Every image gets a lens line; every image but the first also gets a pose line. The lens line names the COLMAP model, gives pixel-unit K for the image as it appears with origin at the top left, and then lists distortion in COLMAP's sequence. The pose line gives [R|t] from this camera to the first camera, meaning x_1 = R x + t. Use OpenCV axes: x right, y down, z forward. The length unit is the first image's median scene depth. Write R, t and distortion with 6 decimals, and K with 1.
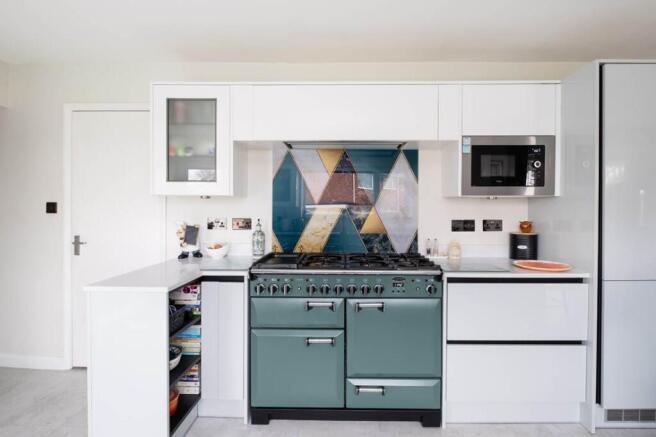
lens RADIAL K [[325.5, 0, 329.2], [0, 325.5, 208.9], [0, 0, 1]] dist [-0.002564, -0.000898]
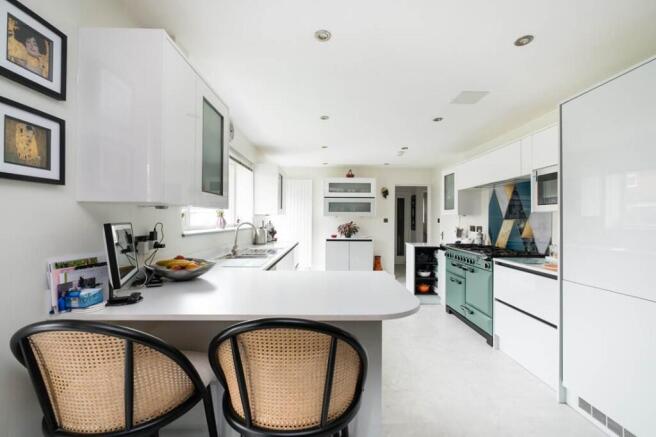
lens RADIAL K [[290.6, 0, 331.9], [0, 290.6, 216.8], [0, 0, 1]] dist [-0.004785, -0.000398]
pose [[0.037309, -0.013160, -0.999217, 1.642904], [-0.012623, 0.999827, -0.013639, 0.008597], [0.999224, 0.013122, 0.037136, 0.070101]]
